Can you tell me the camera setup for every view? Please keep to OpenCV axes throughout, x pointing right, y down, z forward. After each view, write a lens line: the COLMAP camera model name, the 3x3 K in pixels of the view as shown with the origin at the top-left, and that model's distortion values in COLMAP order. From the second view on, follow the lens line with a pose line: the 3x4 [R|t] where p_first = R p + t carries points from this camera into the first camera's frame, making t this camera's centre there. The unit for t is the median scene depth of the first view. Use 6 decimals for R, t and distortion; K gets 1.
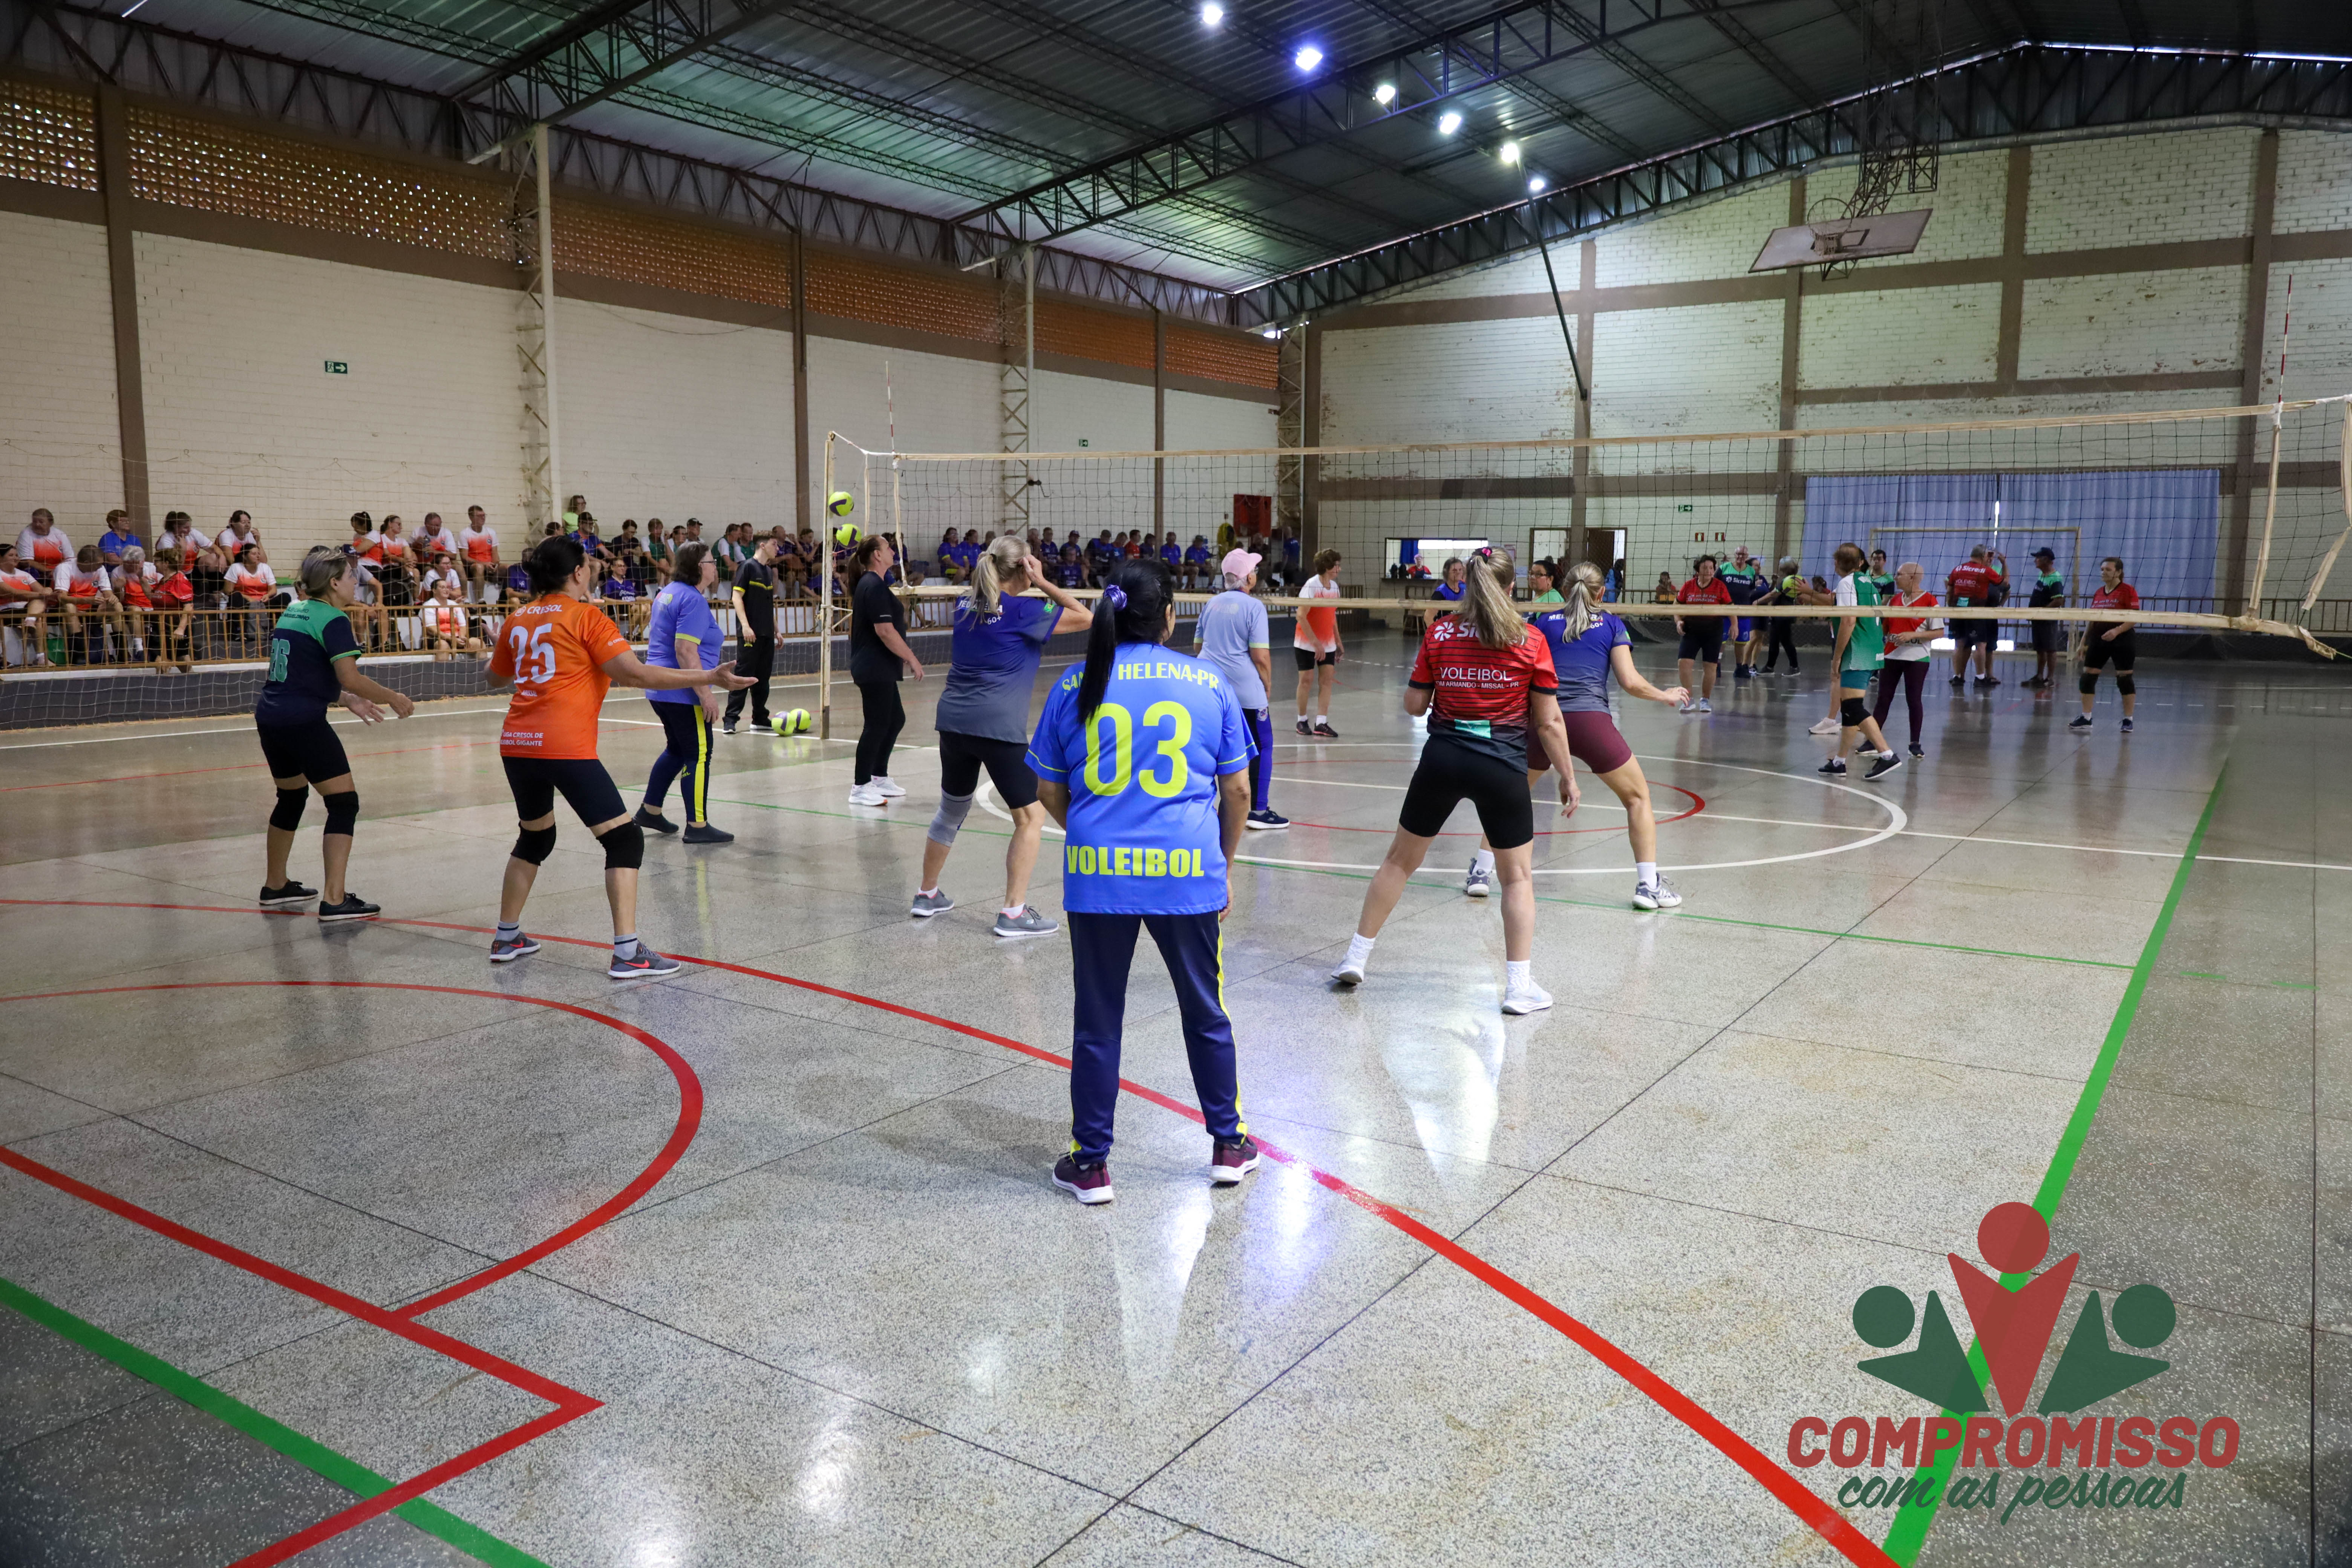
lens RADIAL K [[1689.7, 0, 1176.0], [0, 1689.7, 784.0], [0, 0, 1]] dist [0.001117, 0.007530]
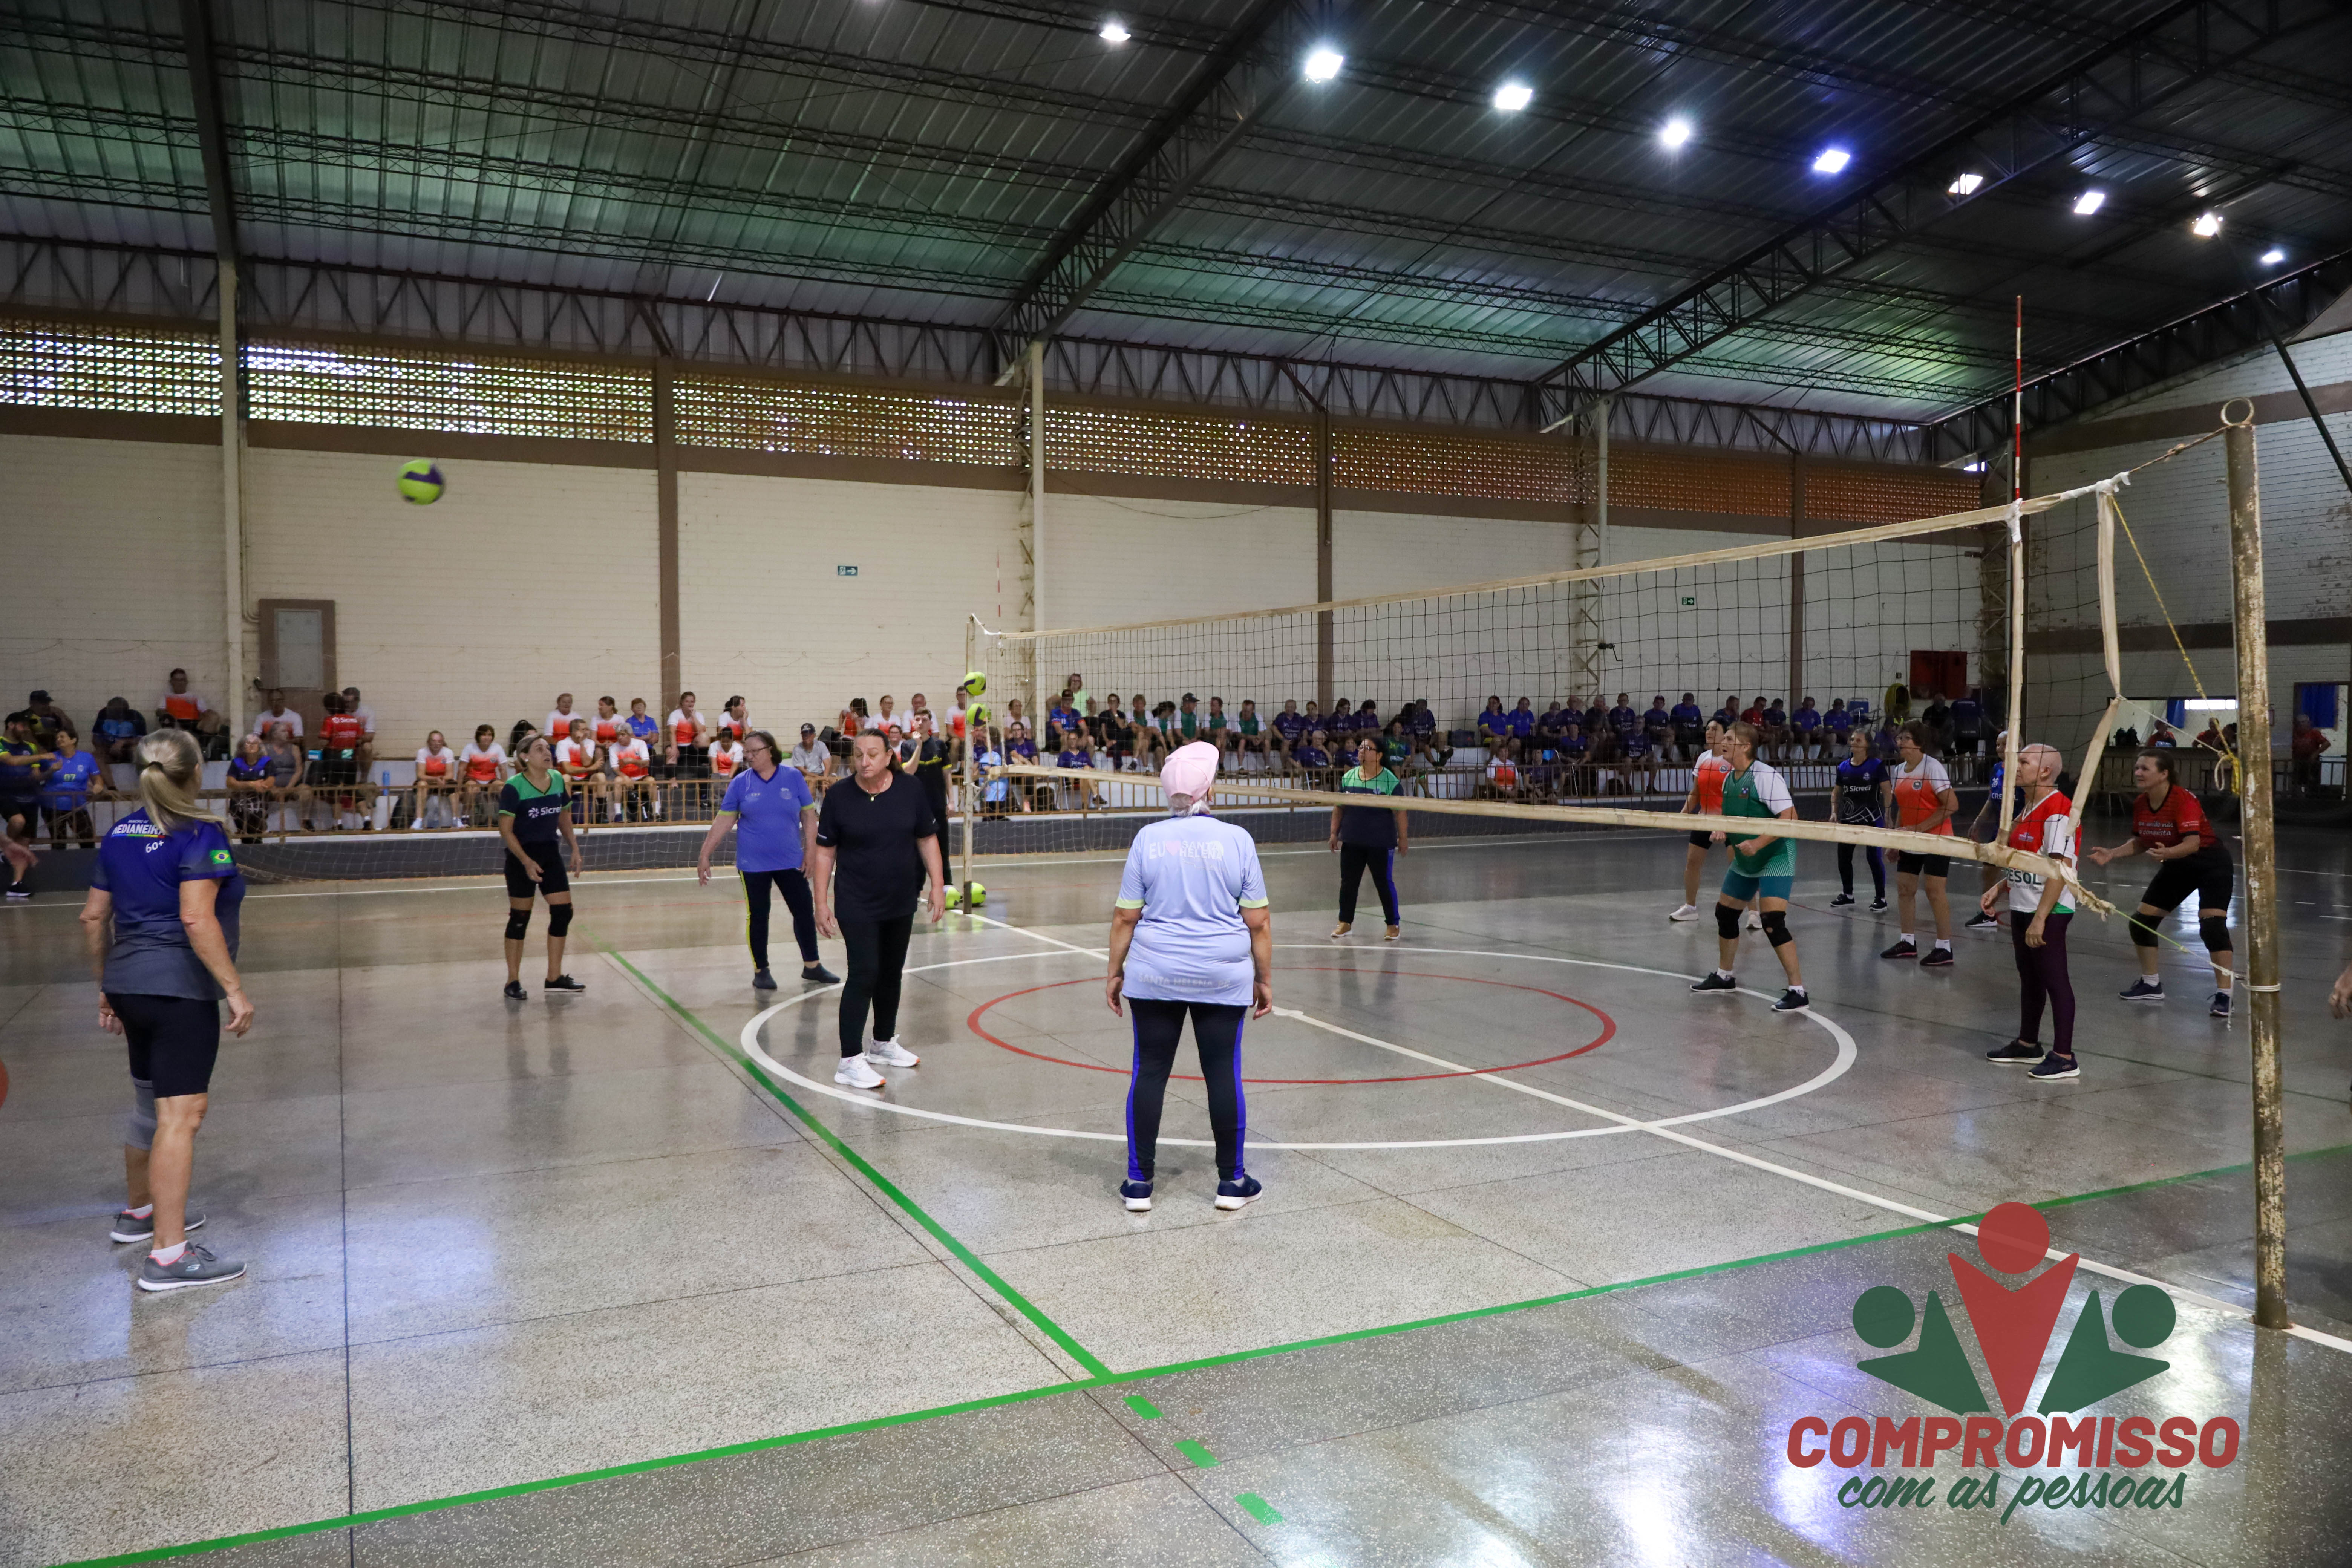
lens RADIAL K [[1689.7, 0, 1176.0], [0, 1689.7, 784.0], [0, 0, 1]] dist [0.001117, 0.007530]
pose [[0.866616, 0.011279, -0.498849, 0.183157], [-0.058642, 0.995118, -0.079376, -0.015774], [0.495519, 0.098042, 0.863046, 0.089253]]
